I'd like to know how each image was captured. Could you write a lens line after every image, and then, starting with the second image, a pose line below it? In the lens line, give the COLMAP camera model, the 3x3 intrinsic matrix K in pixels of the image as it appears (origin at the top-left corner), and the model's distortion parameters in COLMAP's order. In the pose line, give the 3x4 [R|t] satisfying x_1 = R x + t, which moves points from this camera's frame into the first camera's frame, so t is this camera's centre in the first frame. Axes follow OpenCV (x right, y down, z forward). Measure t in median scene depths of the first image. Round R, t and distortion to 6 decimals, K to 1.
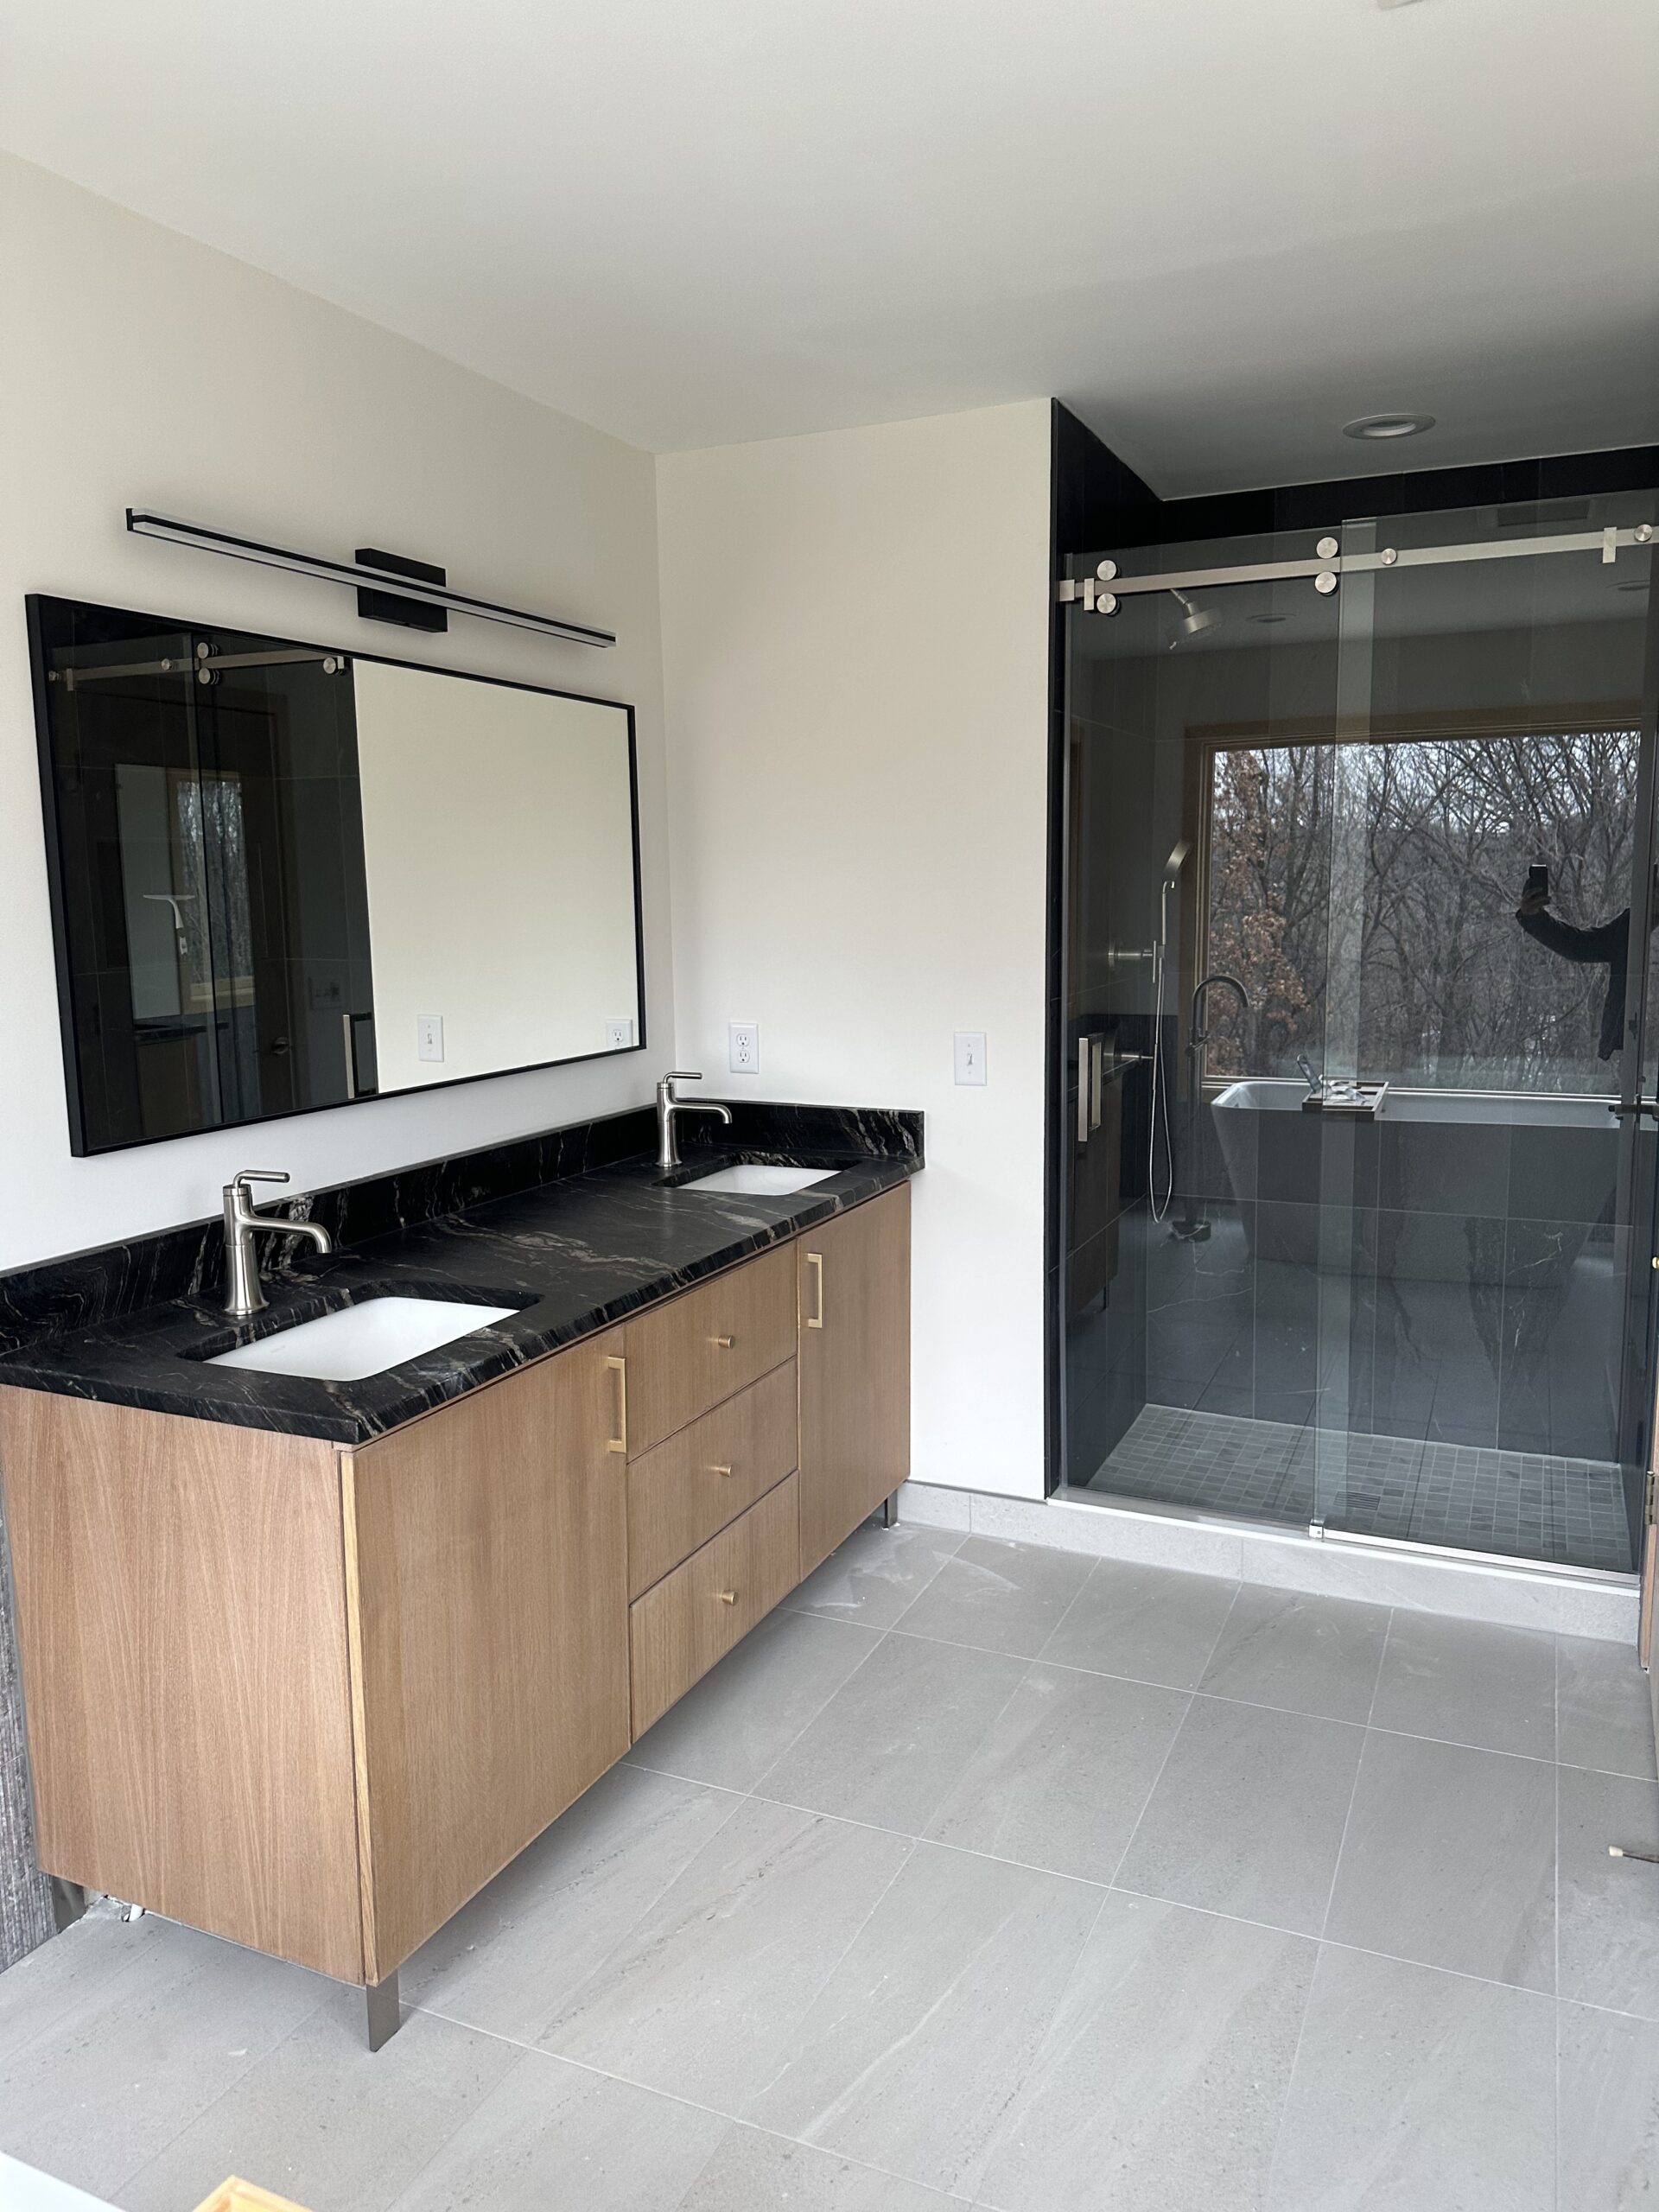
lens RADIAL K [[1554.1, 0, 842.5], [0, 1554.1, 1101.2], [0, 0, 1]] dist [0.056279, -0.073678]
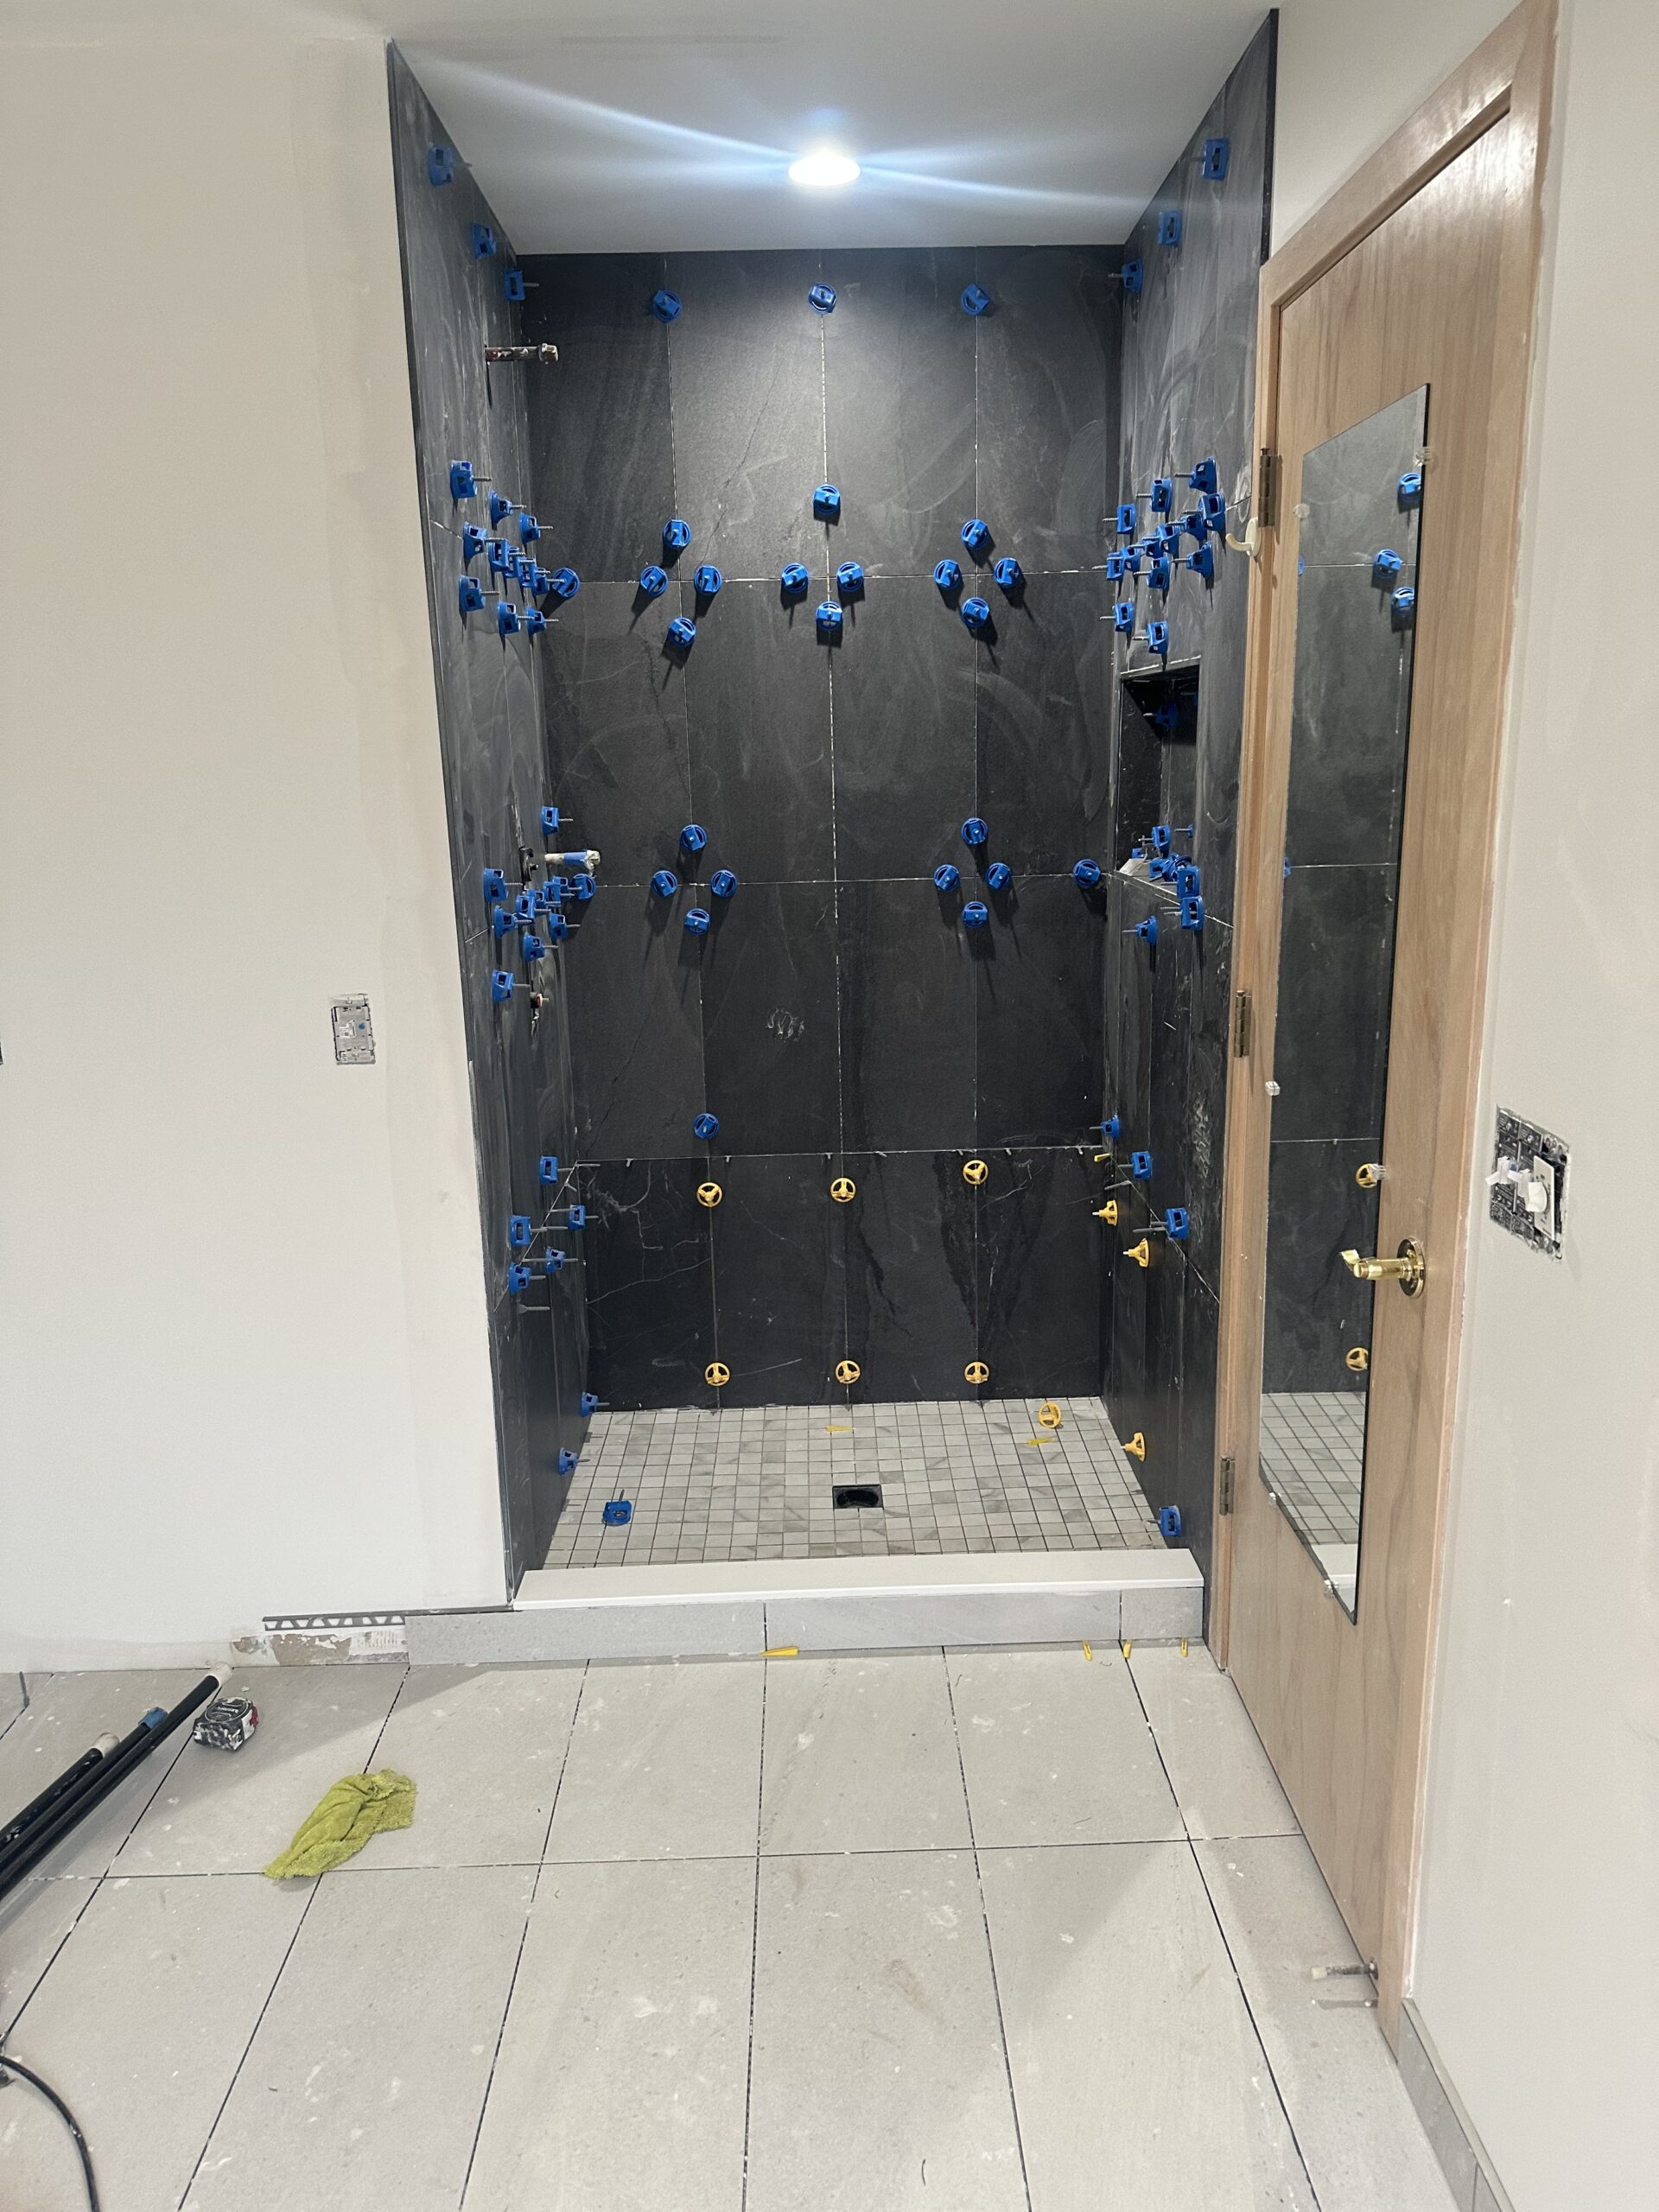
lens RADIAL K [[1554.1, 0, 836.6], [0, 1554.1, 1123.3], [0, 0, 1]] dist [0.056279, -0.073678]
pose [[0.900984, -0.106842, 0.420492, -0.026075], [0.066124, 0.991697, 0.110294, -0.055125], [-0.428785, -0.071568, 0.900568, 0.298919]]
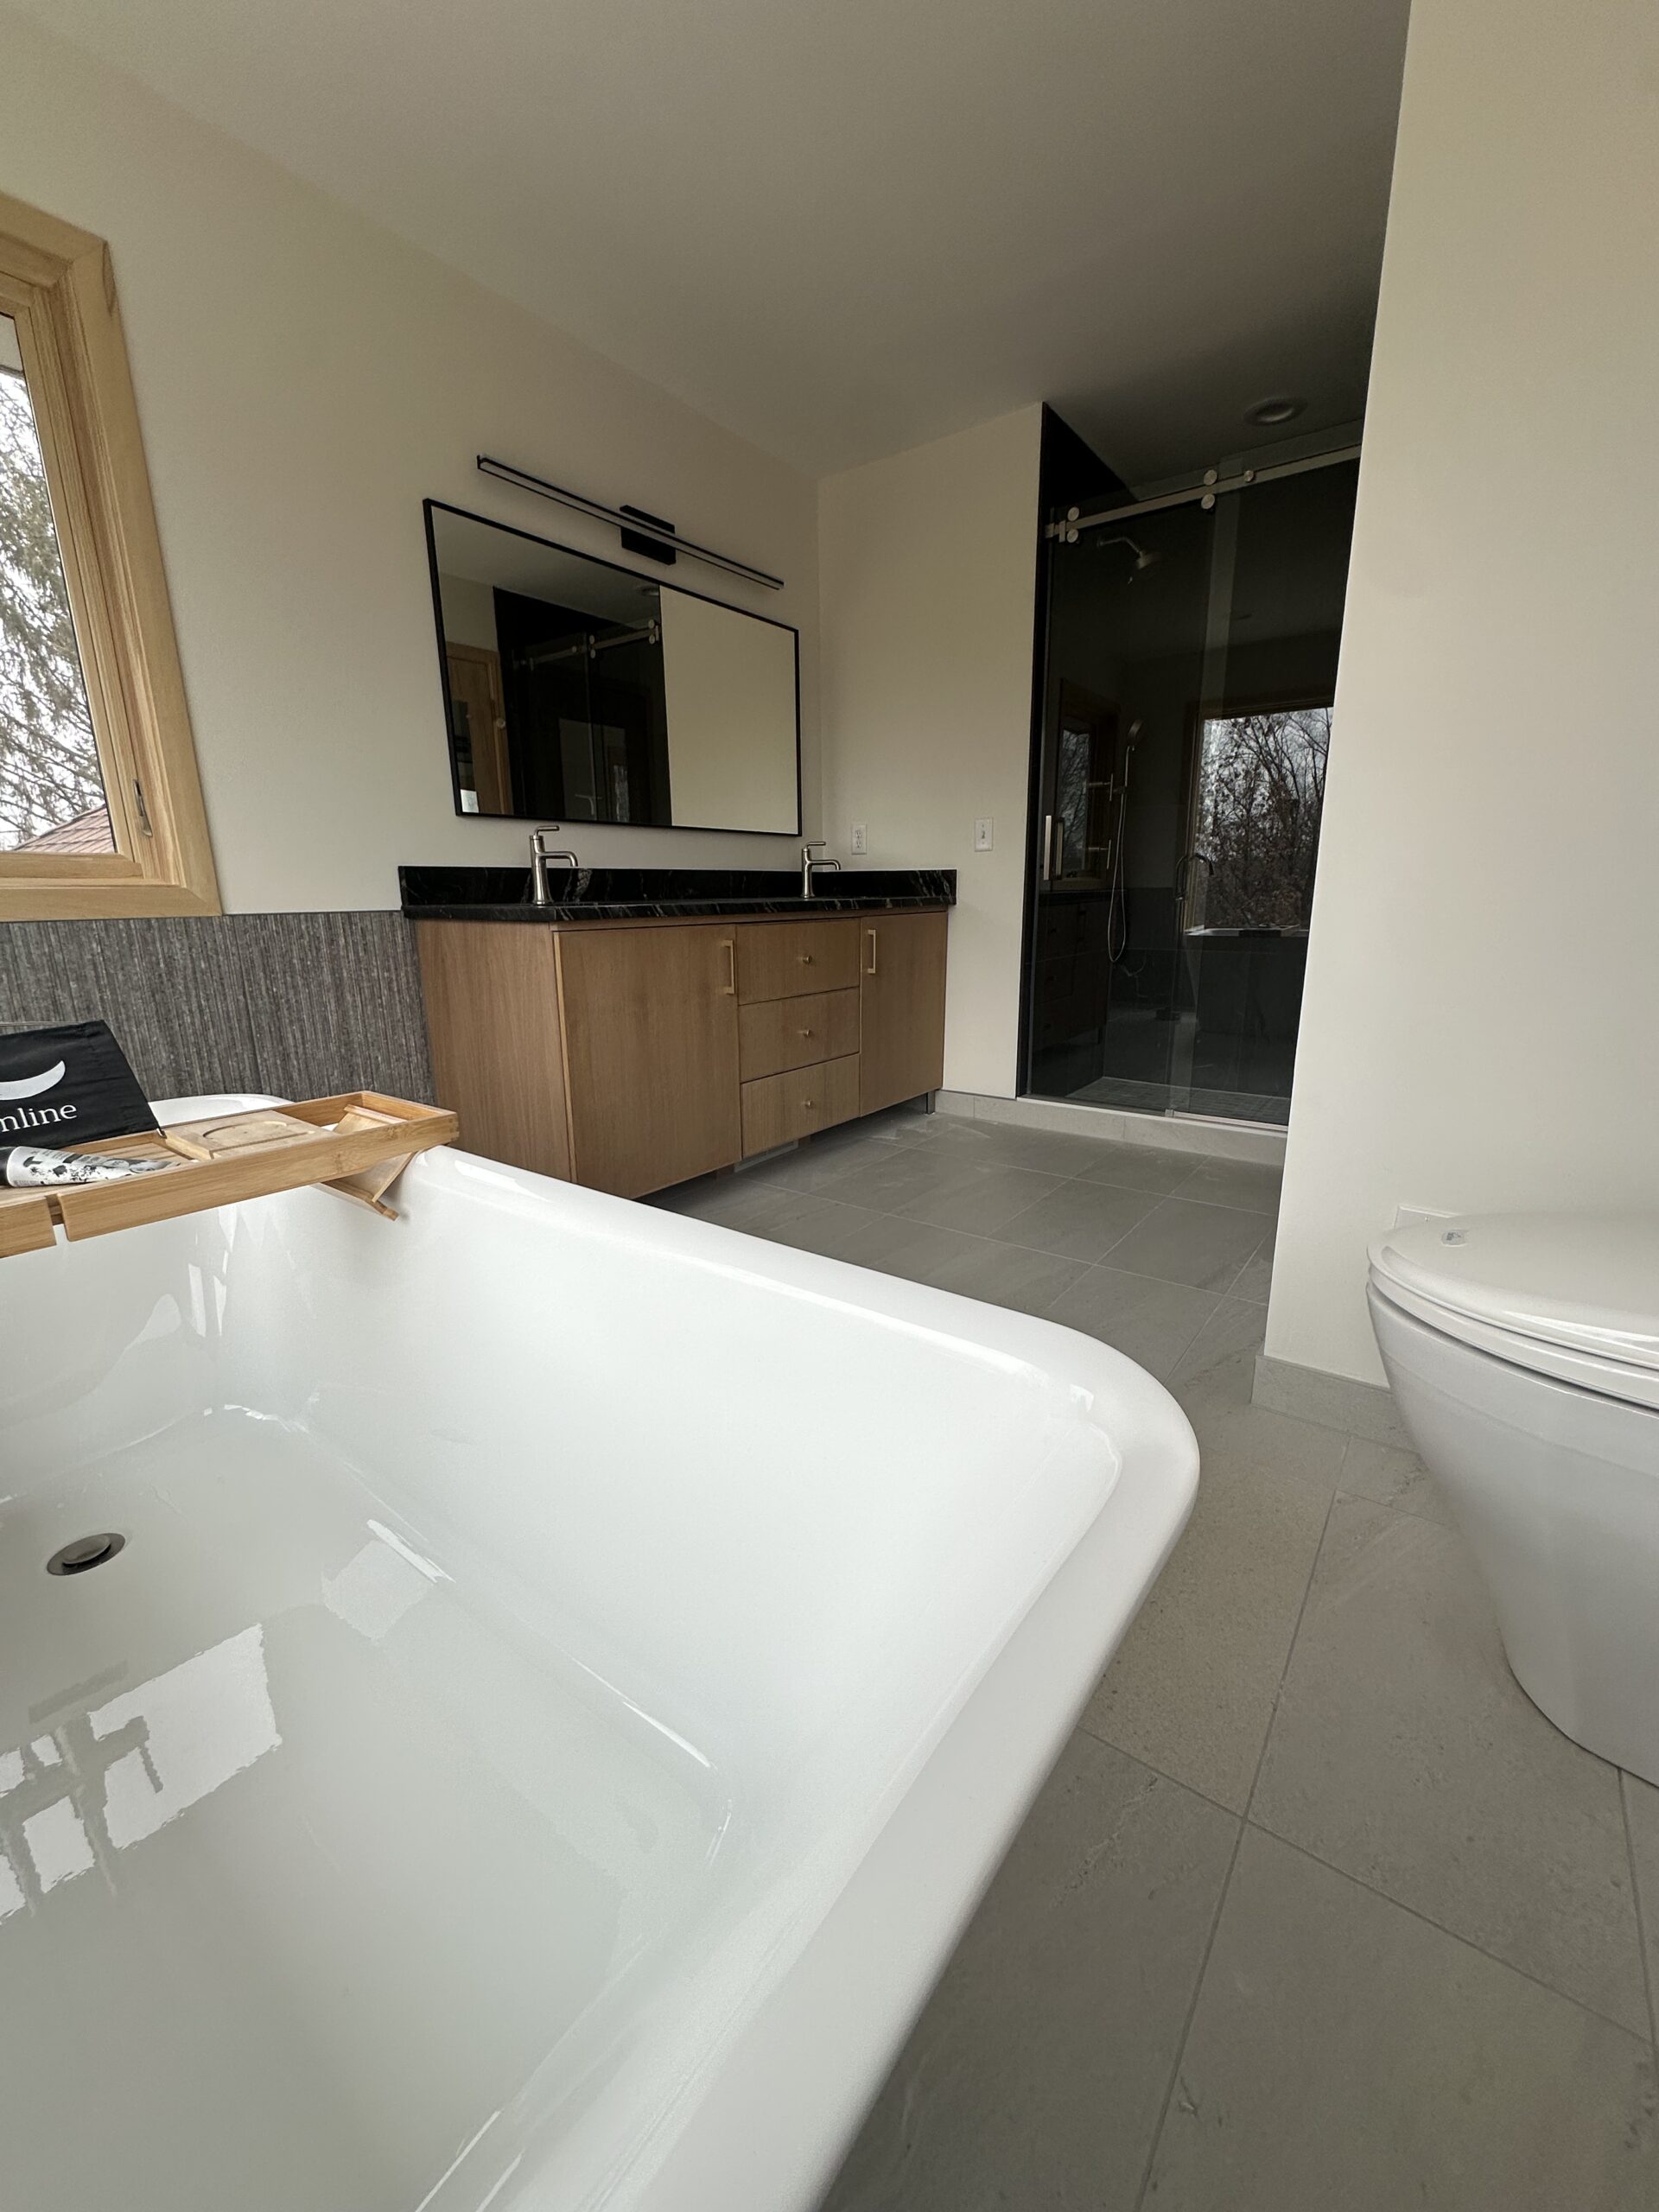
lens RADIAL K [[882.9, 0, 831.9], [0, 882.9, 1106.3], [0, 0, 1]] dist [-0.004258, 0.001755]
pose [[0.976698, 0.054406, -0.207609, 0.154036], [-0.032805, 0.993814, 0.106106, 0.190822], [0.212097, -0.096823, 0.972440, -0.001263]]
